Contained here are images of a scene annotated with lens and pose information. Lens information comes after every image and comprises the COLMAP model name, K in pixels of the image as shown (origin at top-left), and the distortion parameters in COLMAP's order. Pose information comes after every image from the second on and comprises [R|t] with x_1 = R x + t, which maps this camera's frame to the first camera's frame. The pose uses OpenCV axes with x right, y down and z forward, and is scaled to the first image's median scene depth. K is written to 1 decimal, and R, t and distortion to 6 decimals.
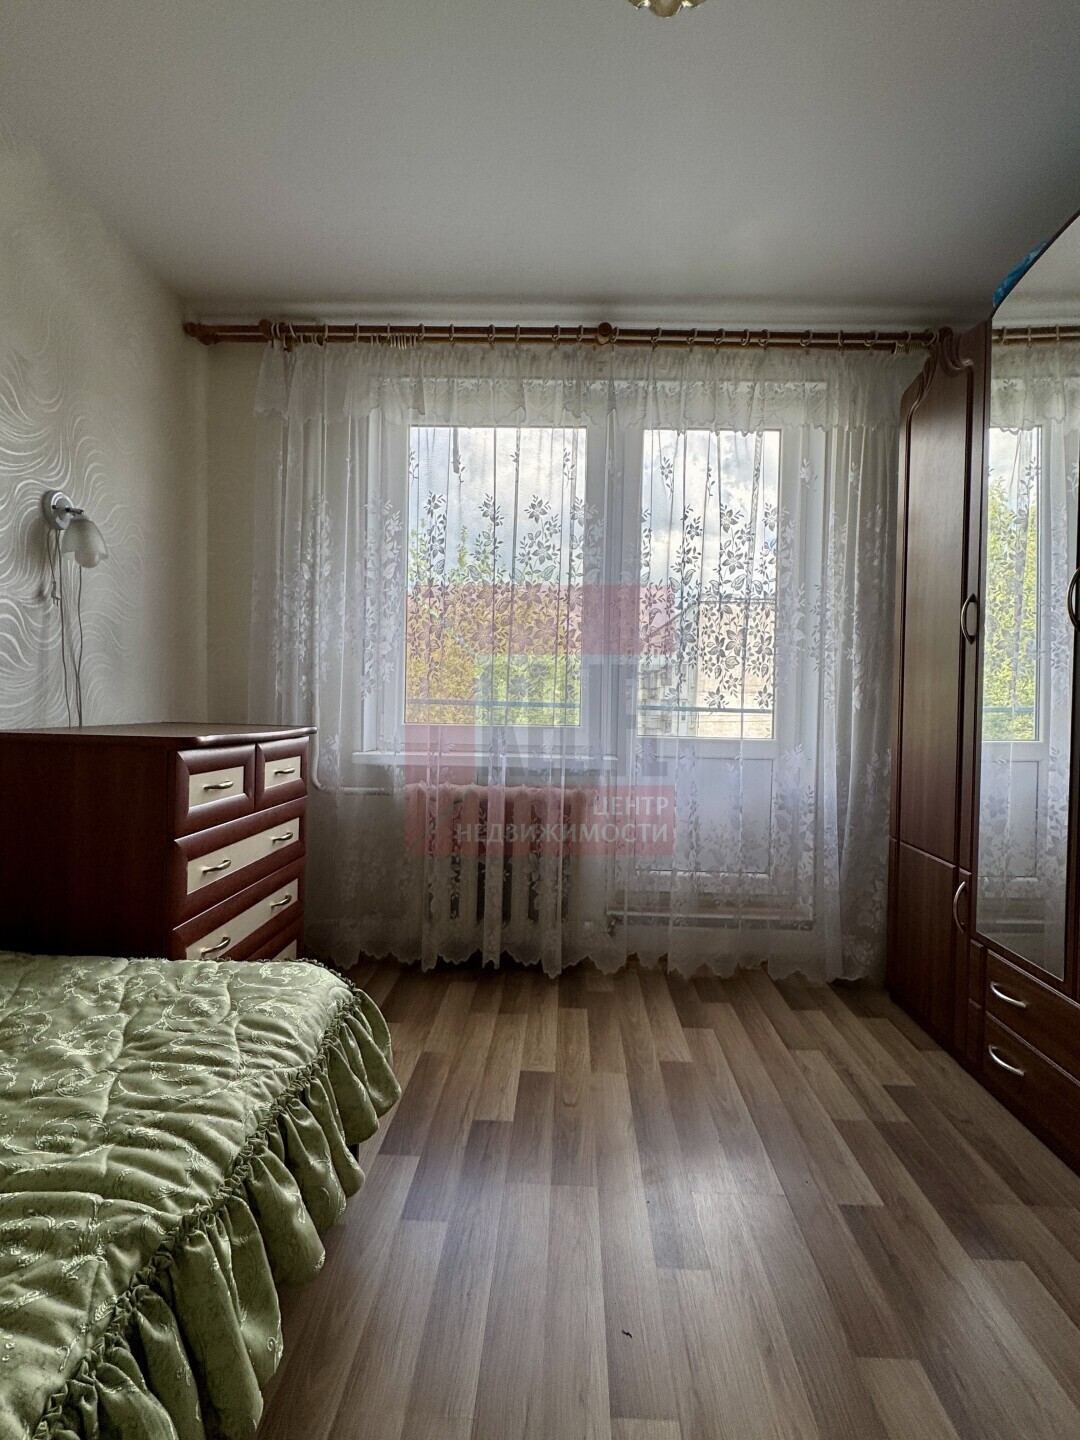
lens RADIAL K [[715.2, 0, 558.1], [0, 715.2, 713.9], [0, 0, 1]] dist [-0.000151, 0.000522]
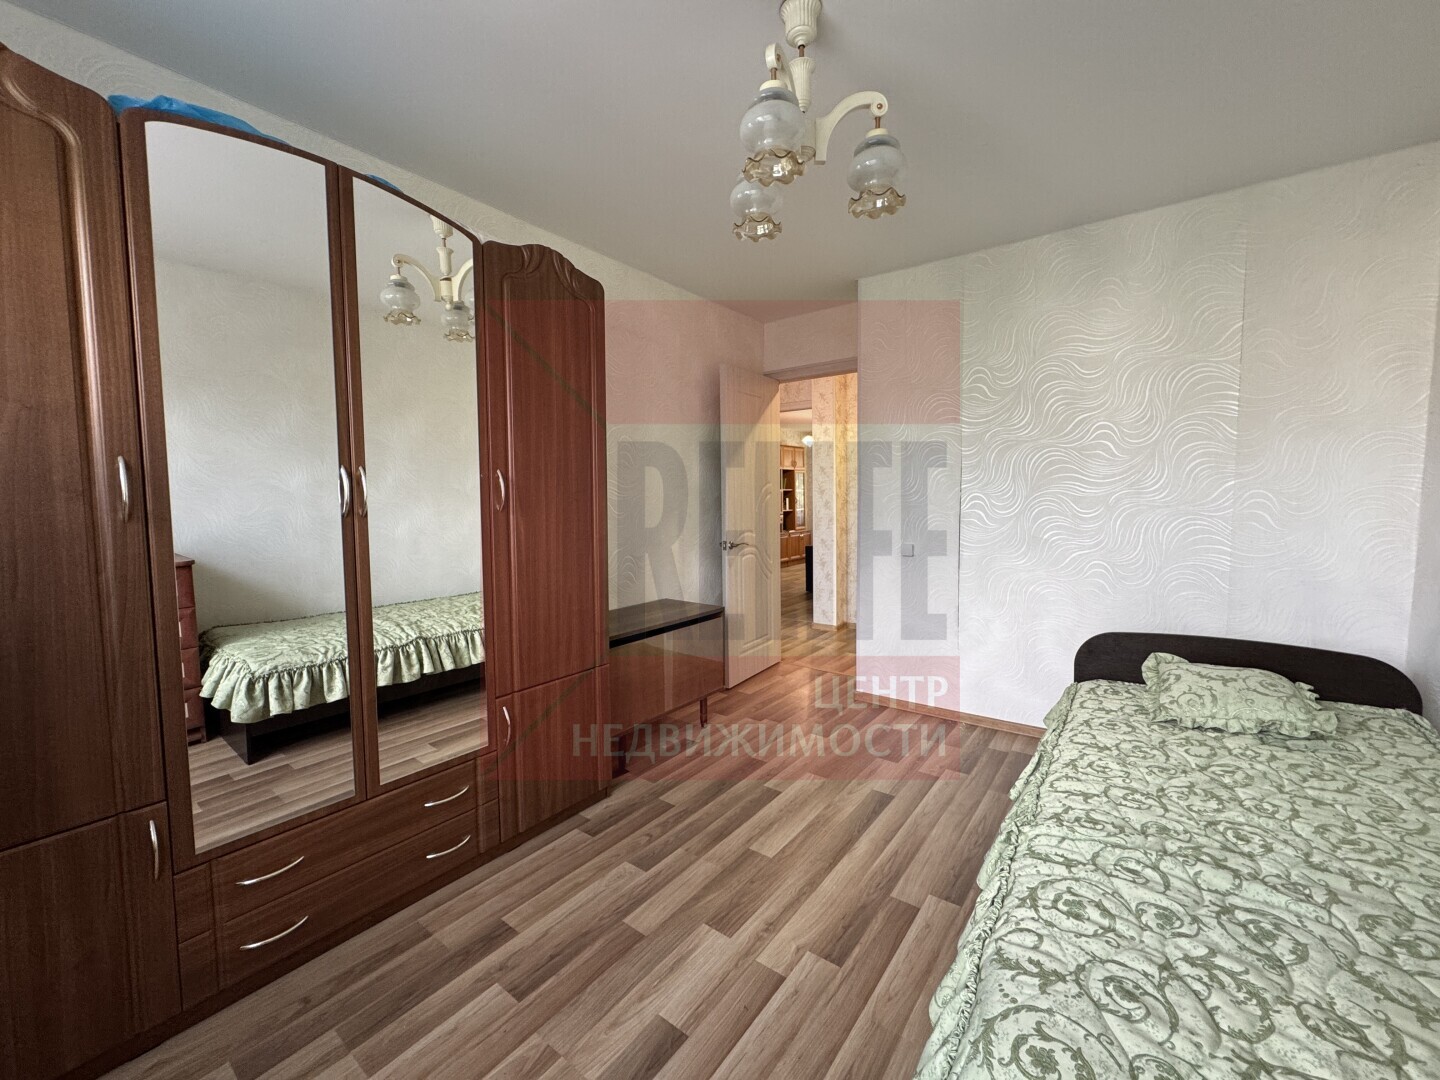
lens RADIAL K [[579.3, 0, 720.5], [0, 579.3, 537.4], [0, 0, 1]] dist [0.000608, -0.000281]
pose [[-0.812744, -0.055818, 0.579941, -0.437097], [0.003594, 0.994901, 0.100794, -0.200827], [-0.582610, 0.084004, -0.808399, 1.656780]]
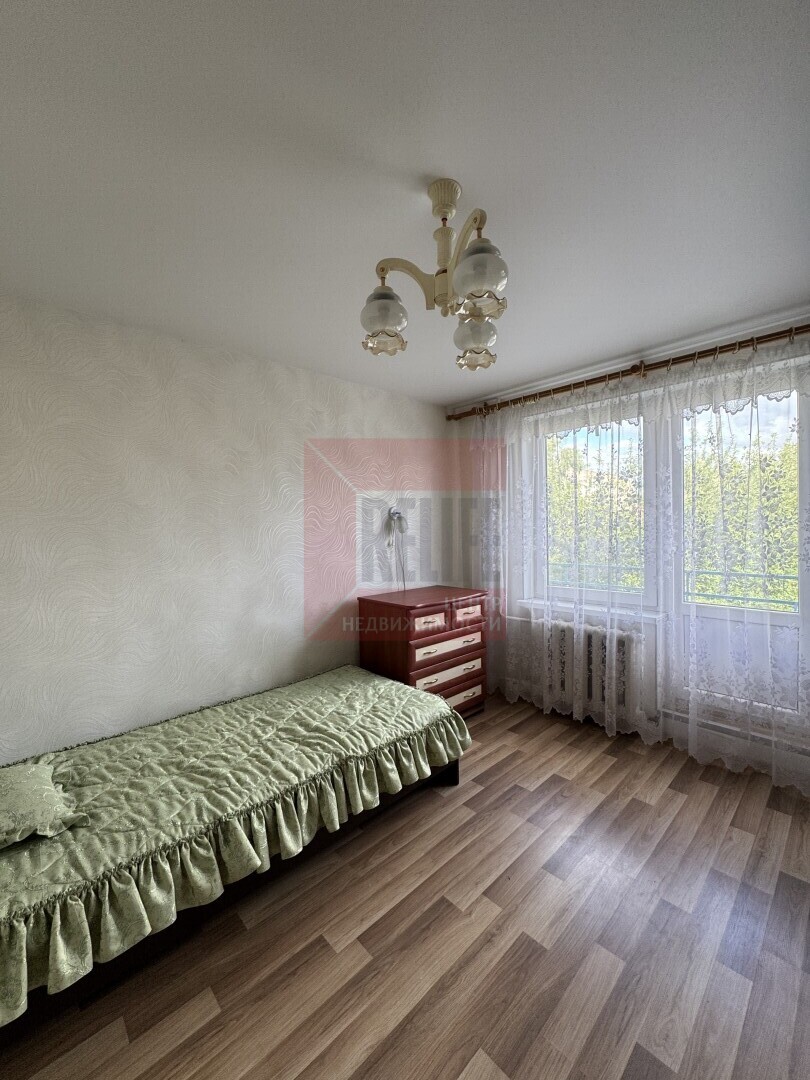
lens RADIAL K [[434.4, 0, 407.9], [0, 434.4, 538.0], [0, 0, 1]] dist [0.000608, -0.000281]
pose [[0.709957, -0.017578, -0.704026, 0.797372], [0.019821, 0.999791, -0.004975, -0.265326], [0.703966, -0.010422, 0.710157, -0.258353]]
